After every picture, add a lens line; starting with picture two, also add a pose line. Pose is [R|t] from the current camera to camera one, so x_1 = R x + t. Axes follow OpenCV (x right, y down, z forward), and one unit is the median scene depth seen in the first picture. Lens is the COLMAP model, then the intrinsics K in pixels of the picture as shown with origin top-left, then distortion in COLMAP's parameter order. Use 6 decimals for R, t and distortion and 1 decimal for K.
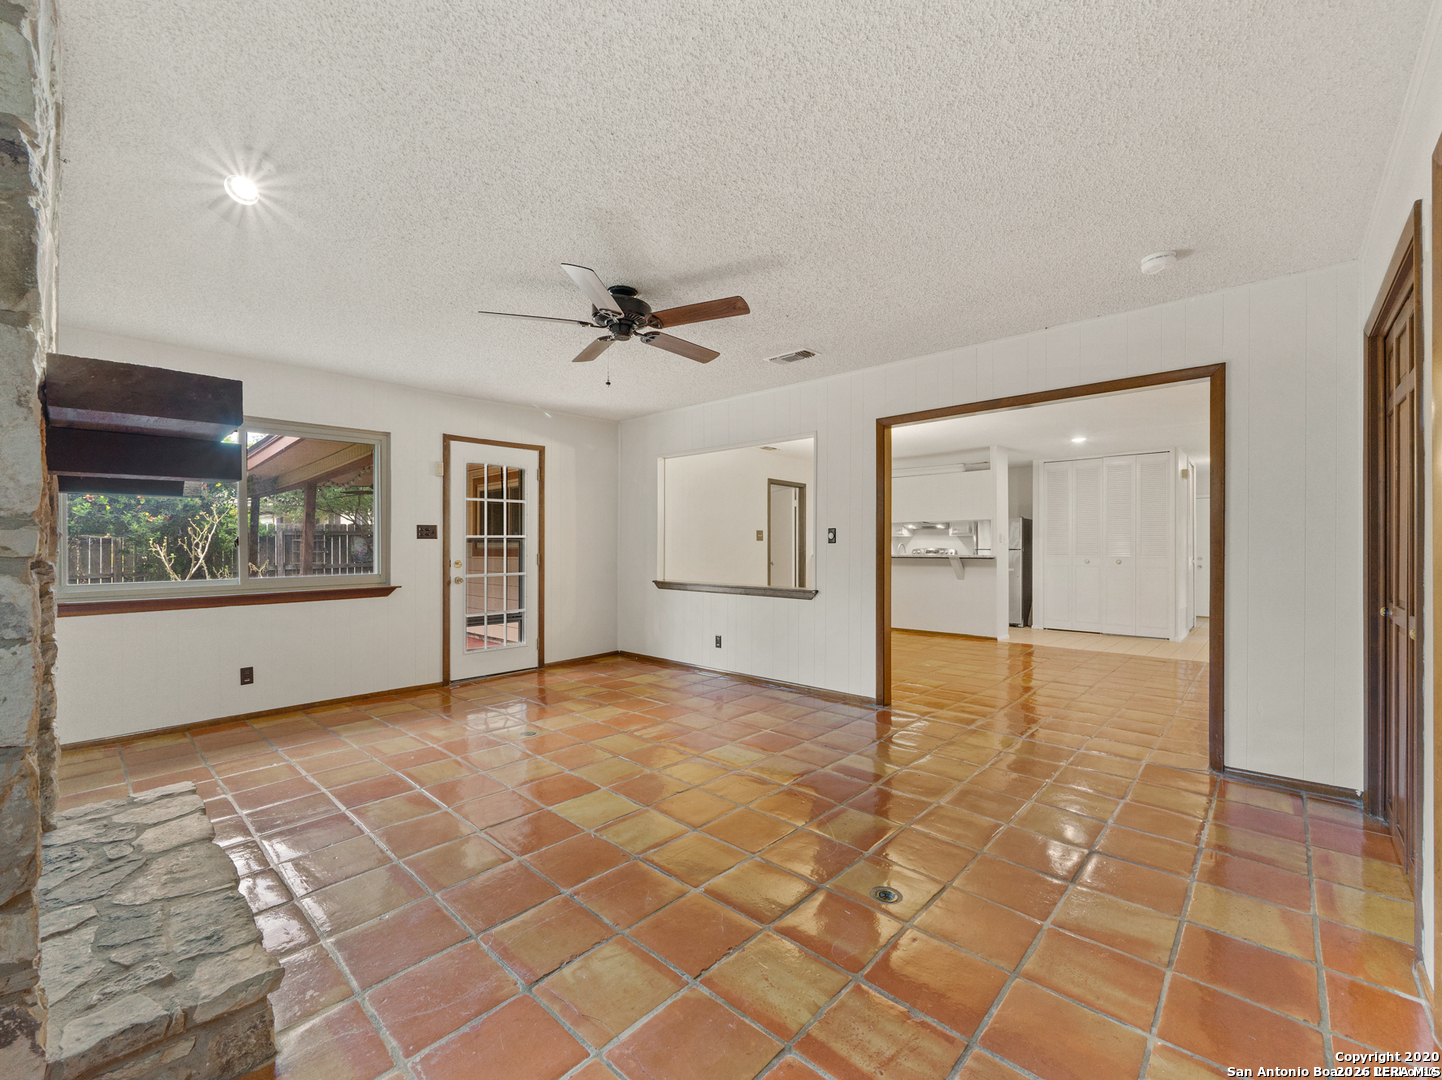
lens RADIAL K [[610.7, 0, 729.6], [0, 610.7, 535.1], [0, 0, 1]] dist [0.003221, 0.000855]
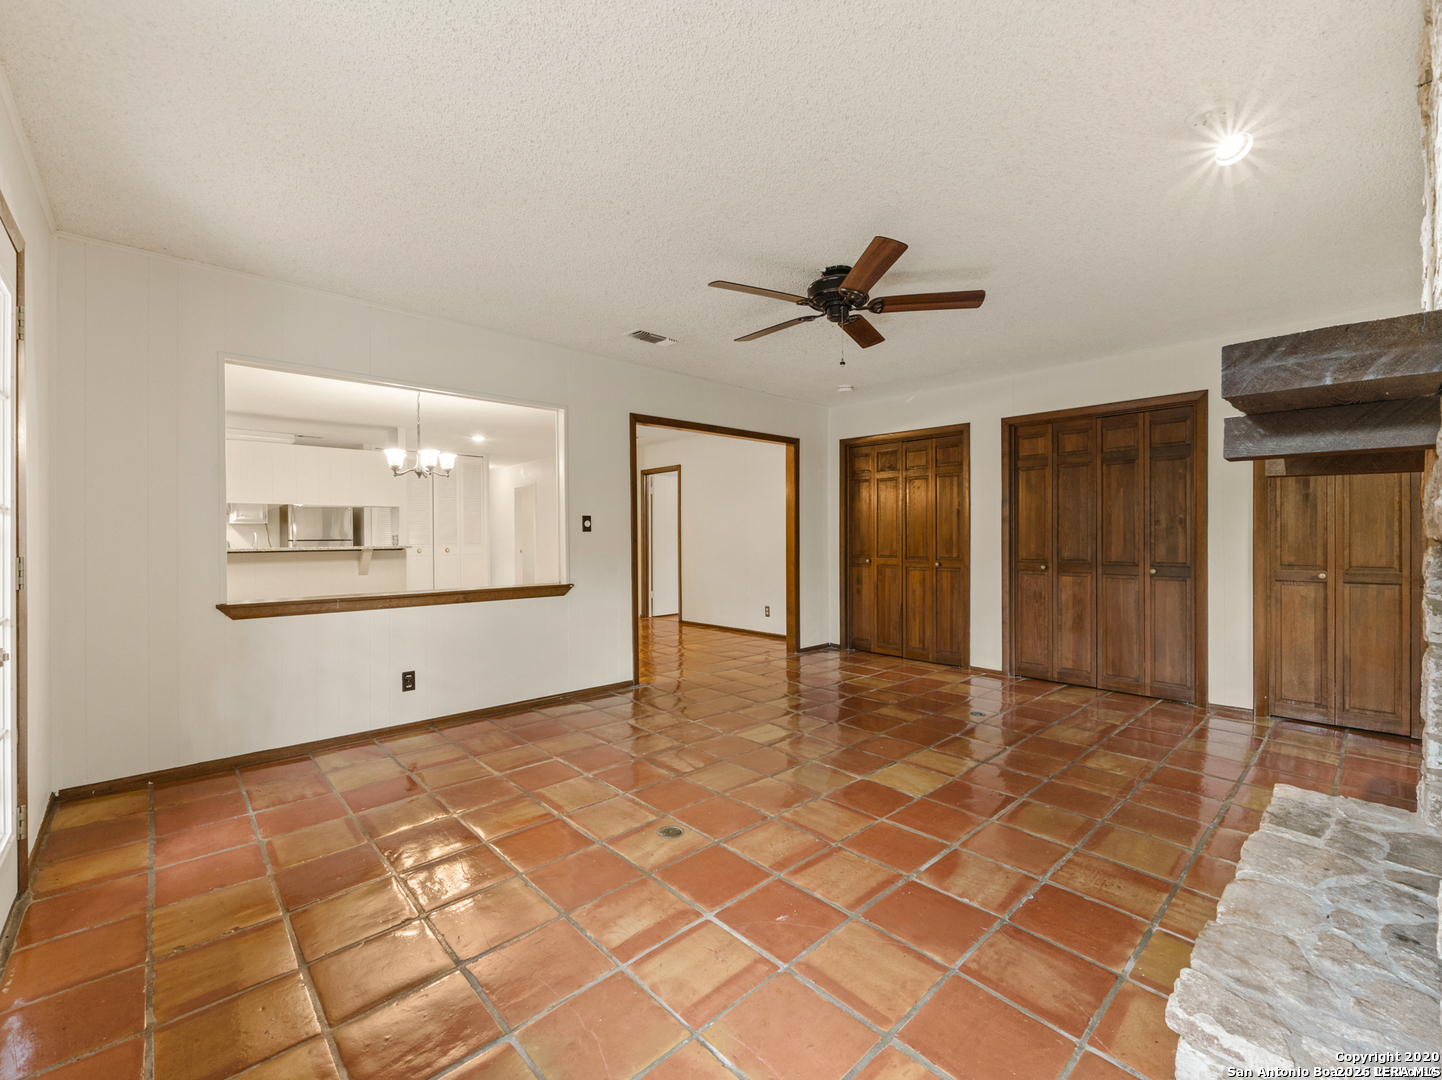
lens RADIAL K [[610.7, 0, 733.7], [0, 610.7, 538.9], [0, 0, 1]] dist [0.003221, 0.000855]
pose [[0.072584, -0.006471, 0.997341, -0.685558], [-0.014227, 0.999870, 0.007523, 0.012615], [-0.997261, -0.014735, 0.072482, 0.648163]]
